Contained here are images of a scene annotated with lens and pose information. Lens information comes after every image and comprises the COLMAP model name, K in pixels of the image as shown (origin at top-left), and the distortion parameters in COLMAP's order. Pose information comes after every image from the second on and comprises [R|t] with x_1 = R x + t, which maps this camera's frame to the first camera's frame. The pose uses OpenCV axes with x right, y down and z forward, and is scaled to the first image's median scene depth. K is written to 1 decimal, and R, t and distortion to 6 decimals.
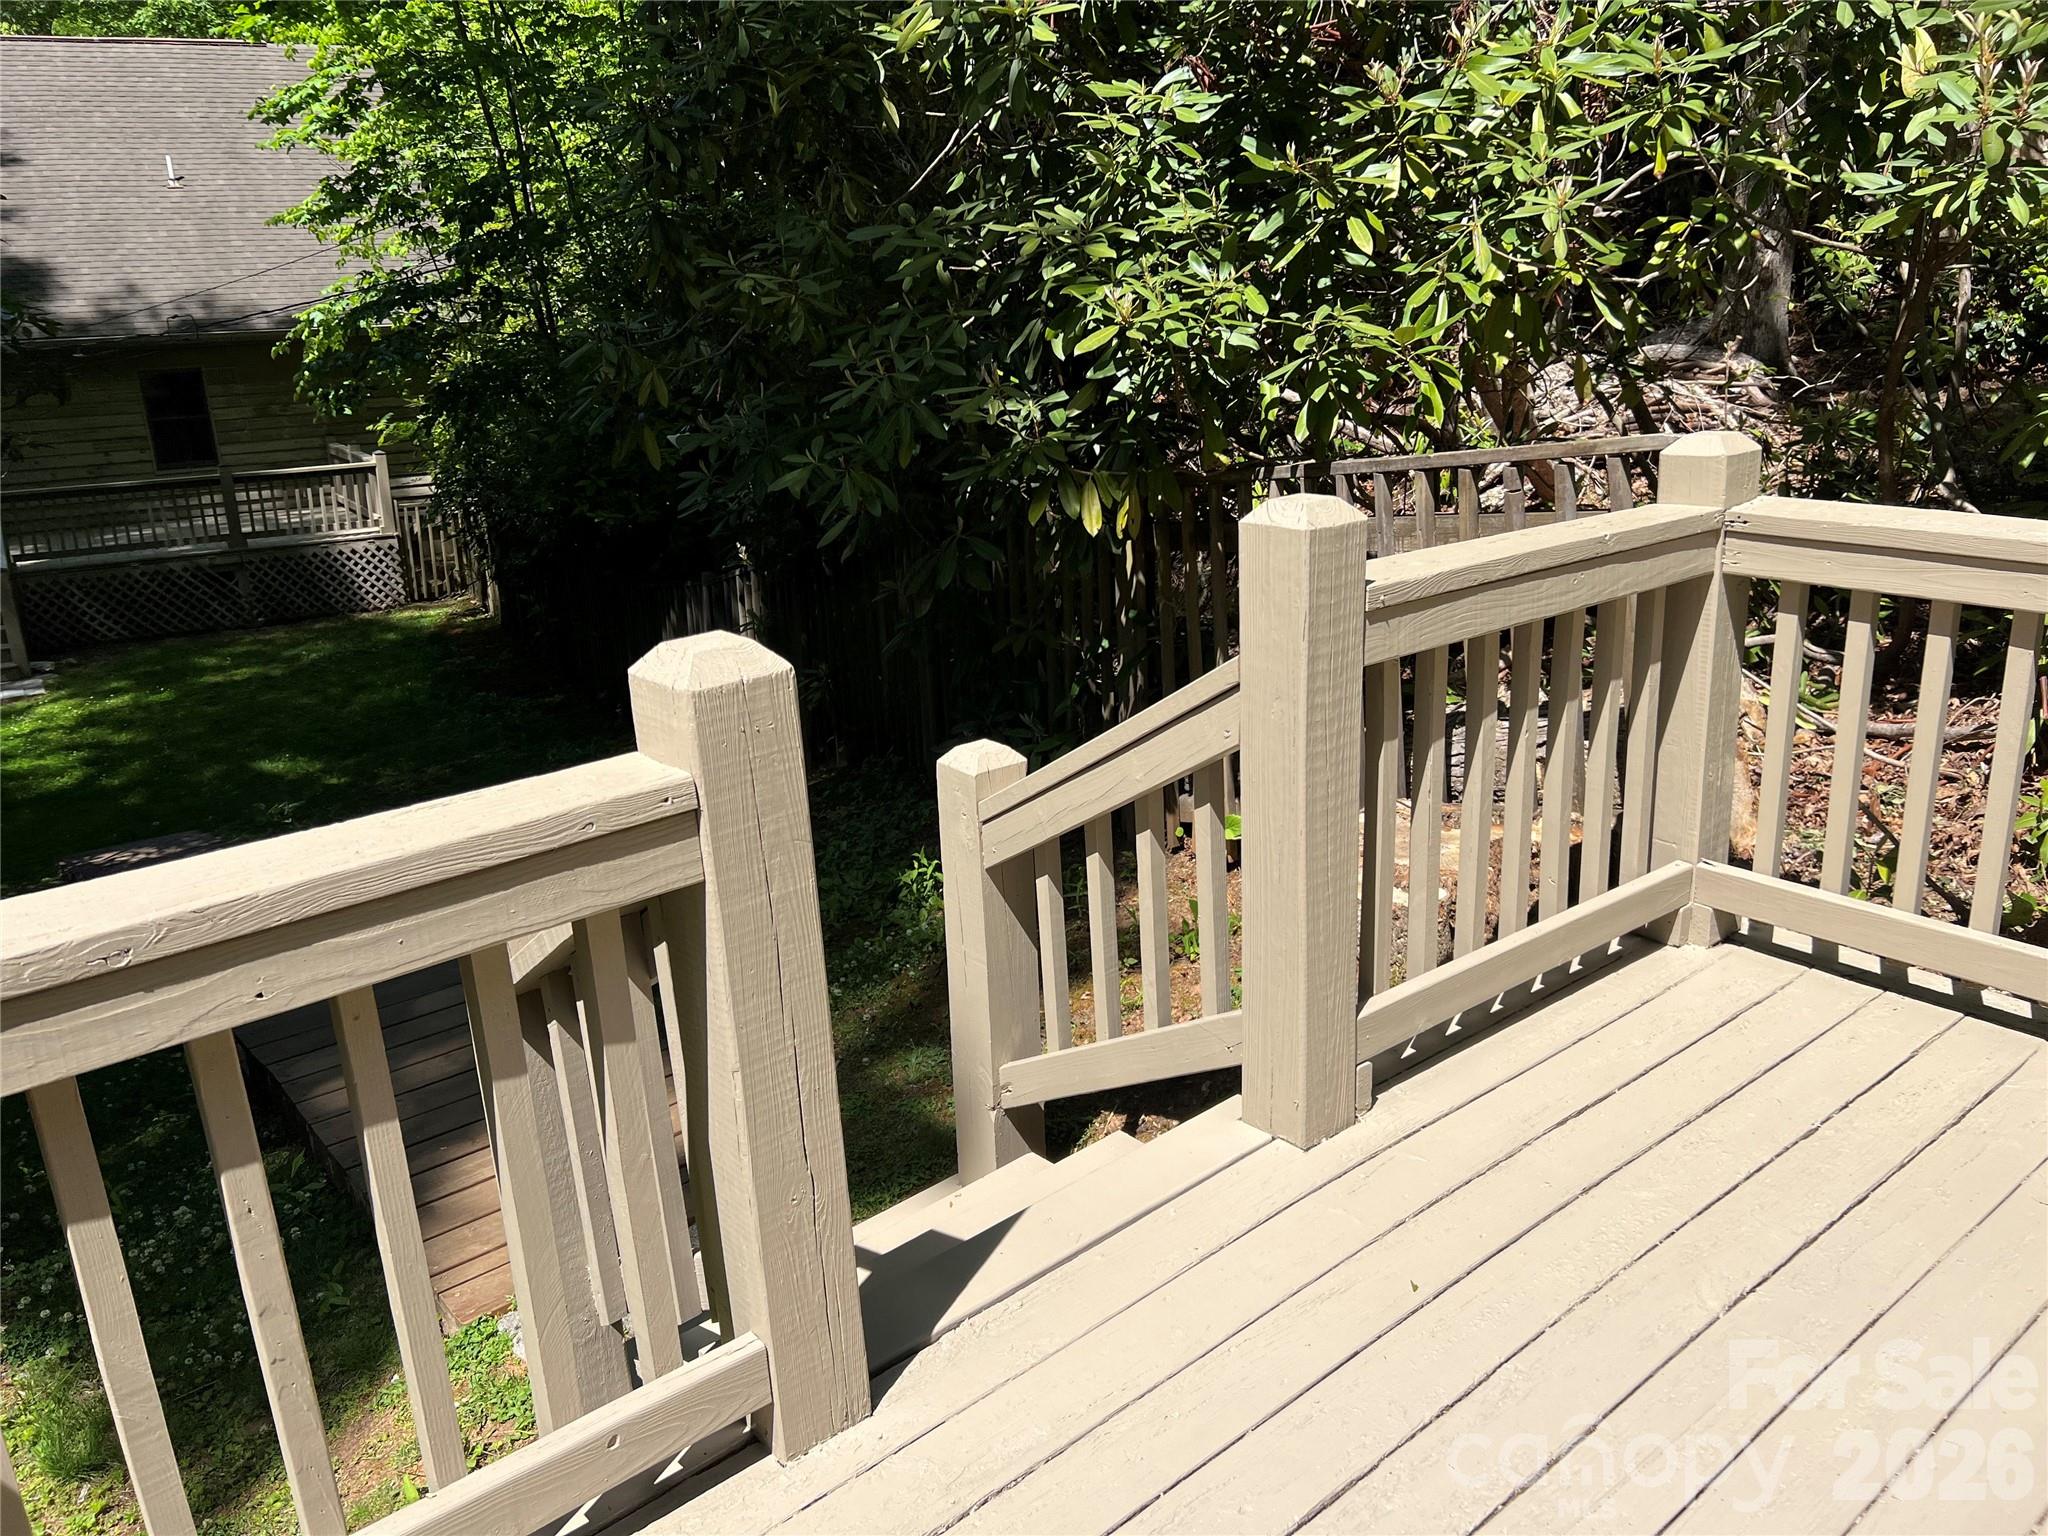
lens RADIAL K [[1519.1, 0, 973.7], [0, 1519.1, 779.6], [0, 0, 1]] dist [0.070885, -0.063681]
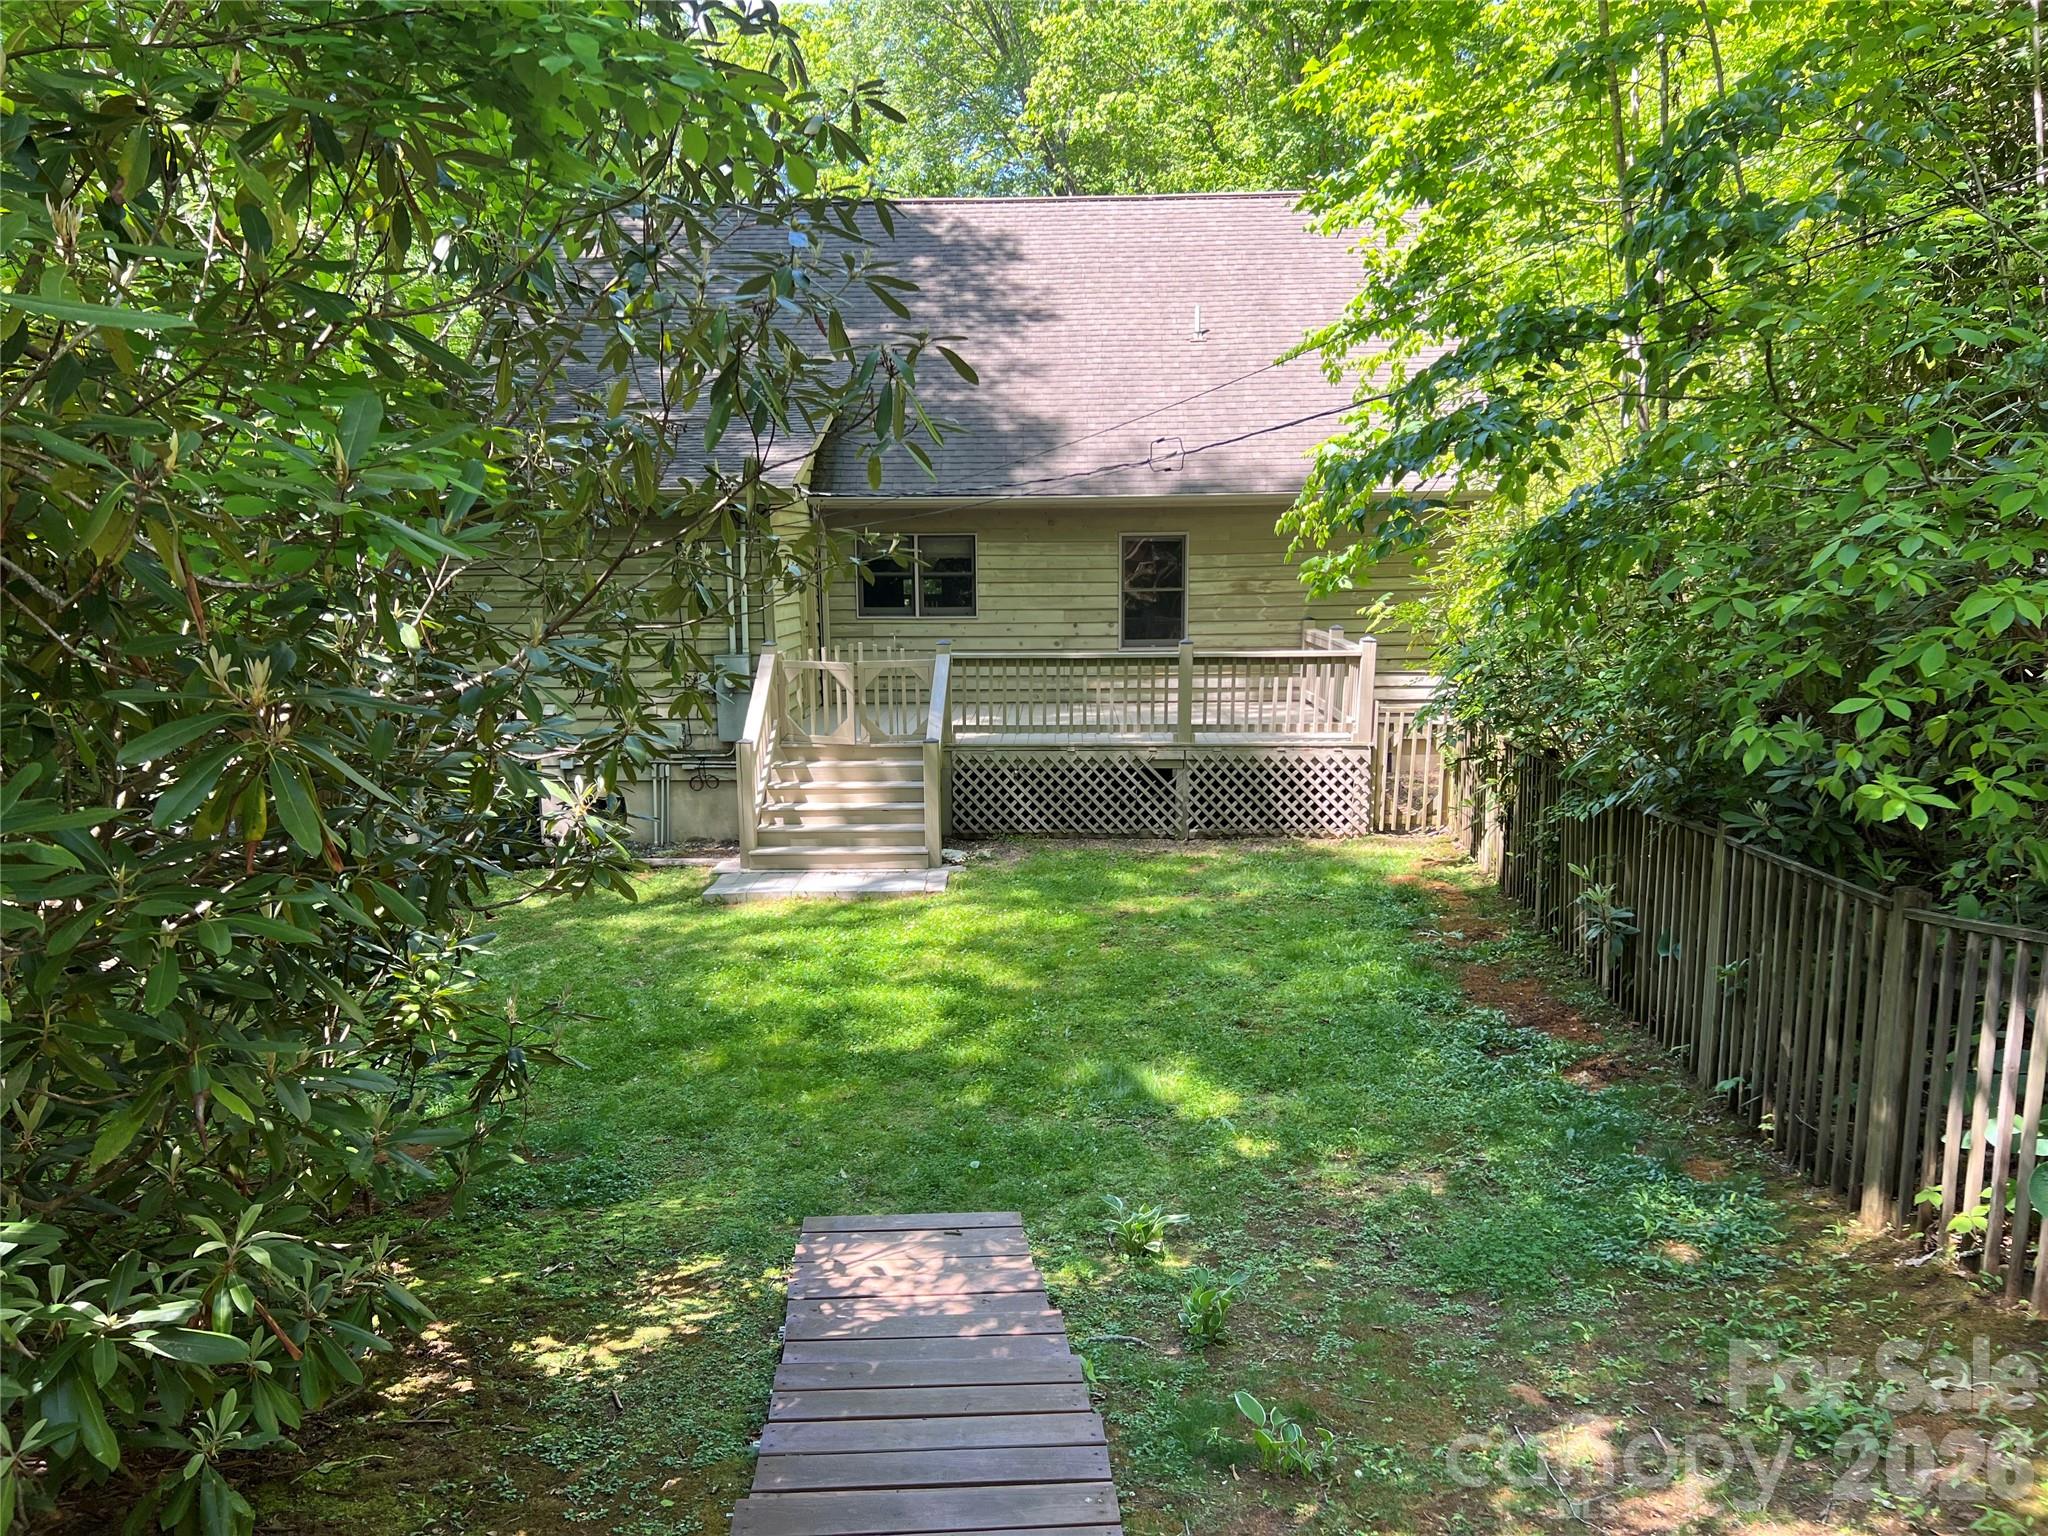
lens RADIAL K [[1519.1, 0, 1021.5], [0, 1519.1, 776.3], [0, 0, 1]] dist [0.070885, -0.063681]
pose [[0.845048, 0.116339, -0.521880, -0.125691], [-0.188900, 0.978060, -0.087843, -0.044806], [0.500210, 0.172815, 0.848484, 0.271684]]
